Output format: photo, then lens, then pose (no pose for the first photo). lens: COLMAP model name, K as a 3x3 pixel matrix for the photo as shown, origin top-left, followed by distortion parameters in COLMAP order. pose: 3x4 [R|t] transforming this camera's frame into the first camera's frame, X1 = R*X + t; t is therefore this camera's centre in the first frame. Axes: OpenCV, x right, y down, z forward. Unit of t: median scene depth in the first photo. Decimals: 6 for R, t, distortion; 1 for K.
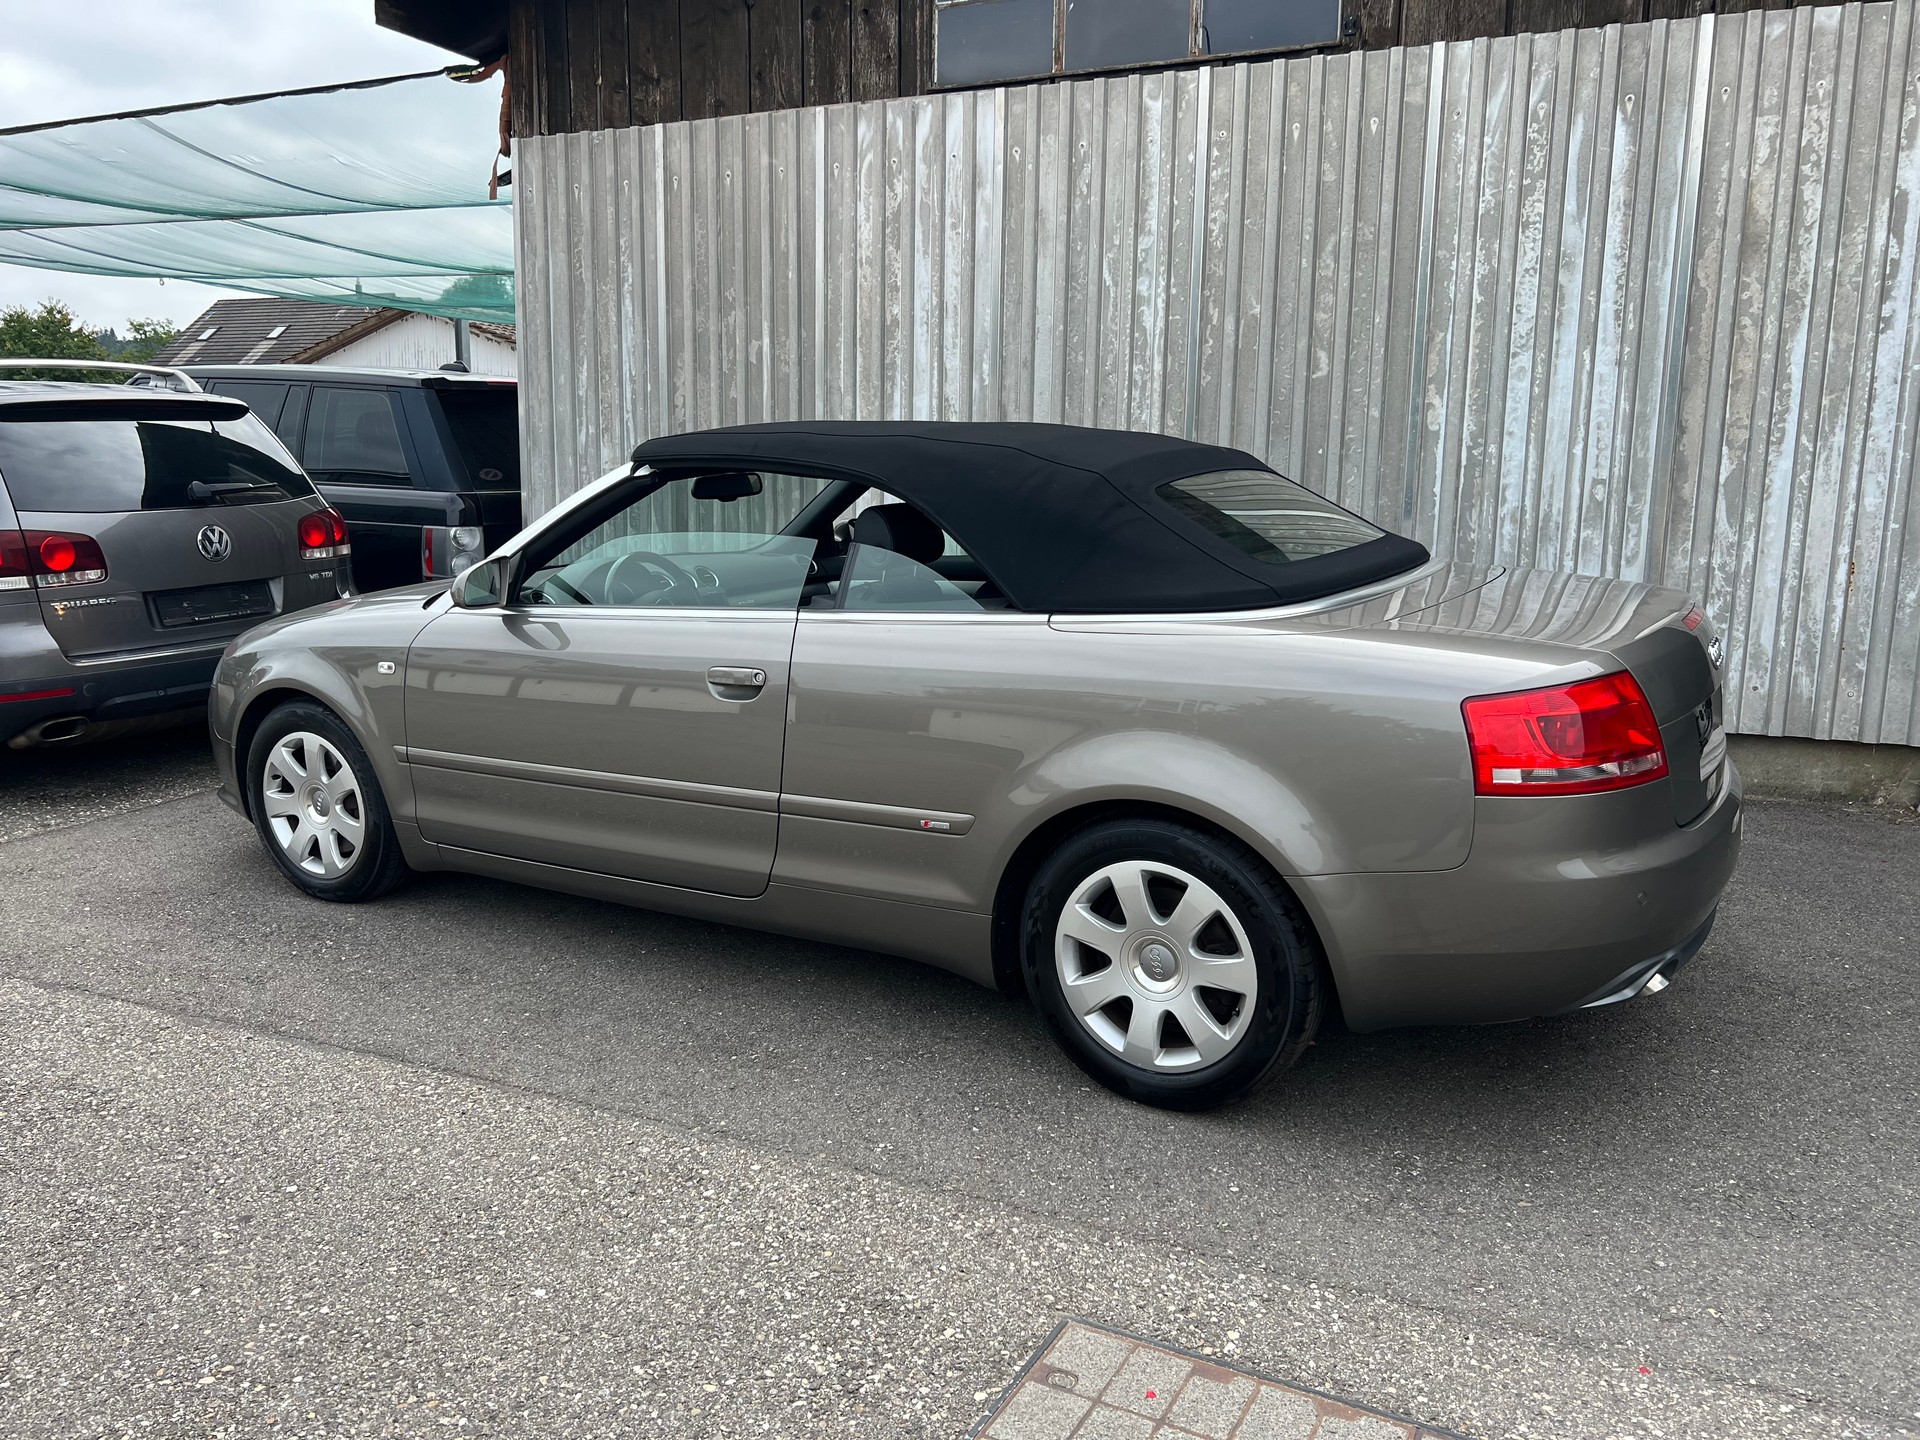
lens RADIAL K [[1470.1, 0, 929.3], [0, 1470.1, 703.4], [0, 0, 1]] dist [0.055393, -0.073309]
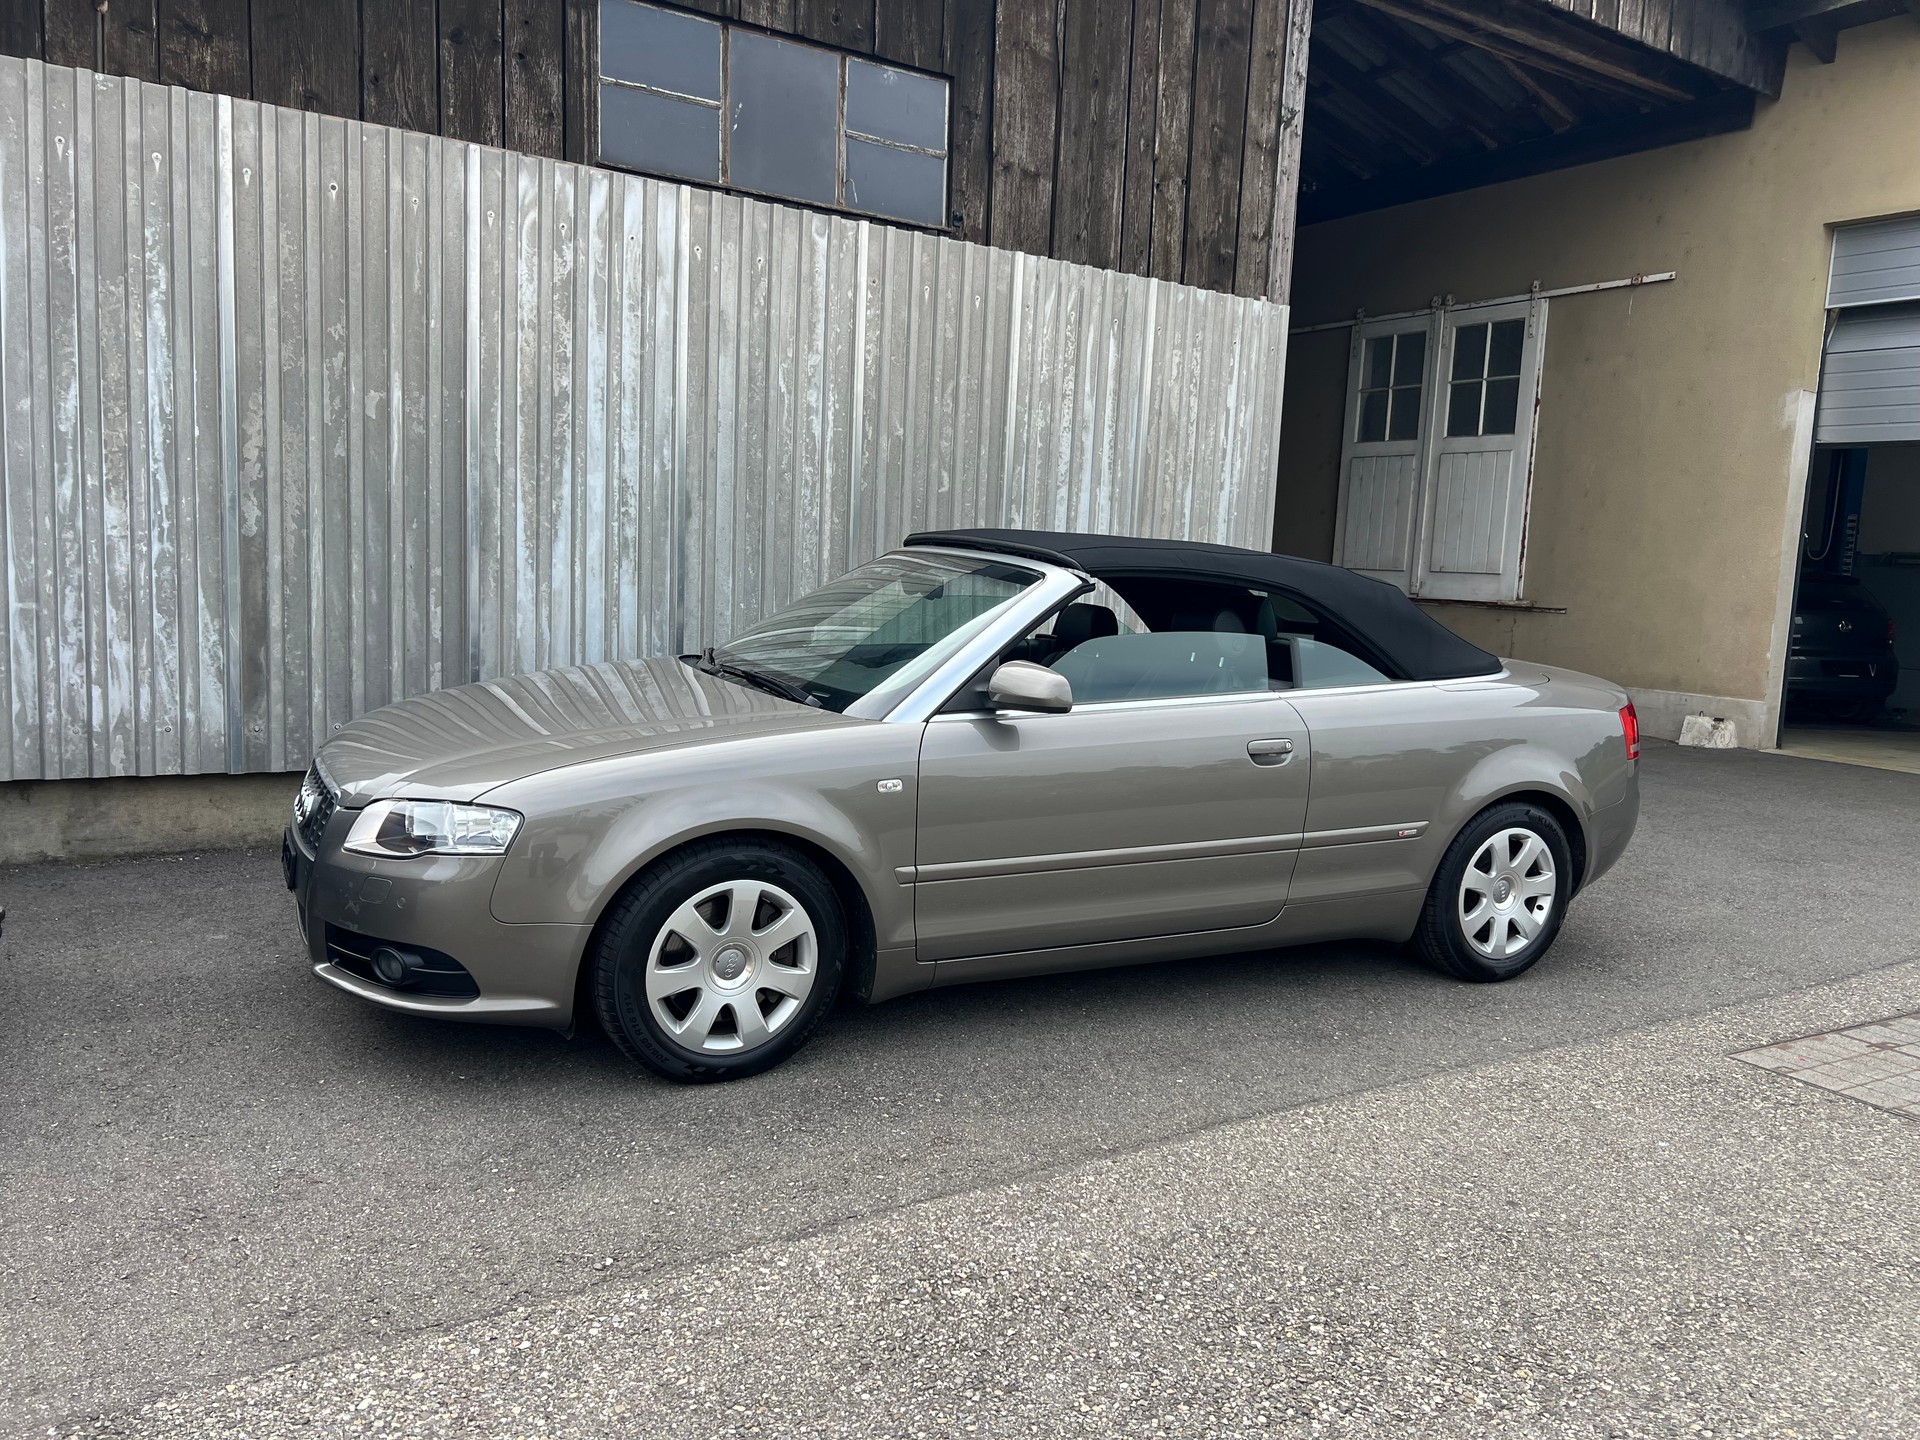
lens RADIAL K [[1490.9, 0, 971.1], [0, 1490.9, 736.9], [0, 0, 1]] dist [0.037859, -0.043800]
pose [[0.504953, -0.086663, 0.858785, -0.890711], [0.099611, 0.994150, 0.041753, -0.069359], [-0.857380, 0.064461, 0.510632, 0.375269]]
